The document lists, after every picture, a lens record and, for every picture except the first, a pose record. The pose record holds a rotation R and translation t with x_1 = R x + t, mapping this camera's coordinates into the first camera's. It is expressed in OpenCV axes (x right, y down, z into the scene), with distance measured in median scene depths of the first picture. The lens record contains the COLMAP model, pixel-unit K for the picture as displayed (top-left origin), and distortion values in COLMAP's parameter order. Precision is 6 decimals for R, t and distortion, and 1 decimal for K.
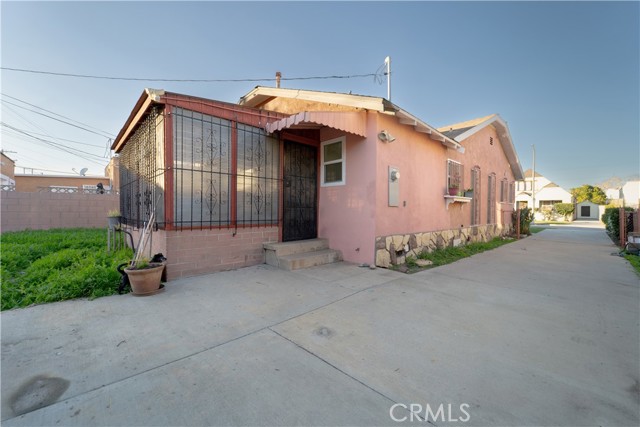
lens RADIAL K [[262.0, 0, 322.5], [0, 262.0, 214.3], [0, 0, 1]] dist [-0.000151, -0.000048]
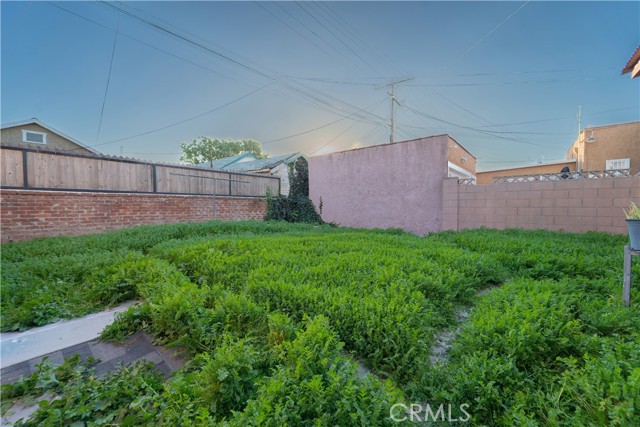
lens RADIAL K [[255.6, 0, 317.3], [0, 255.6, 215.0], [0, 0, 1]] dist [-0.001254, -0.000414]
pose [[0.134036, 0.029593, -0.990535, -0.481827], [-0.006076, 0.999560, 0.029041, -0.005714], [0.990958, 0.002126, 0.134156, 0.456334]]
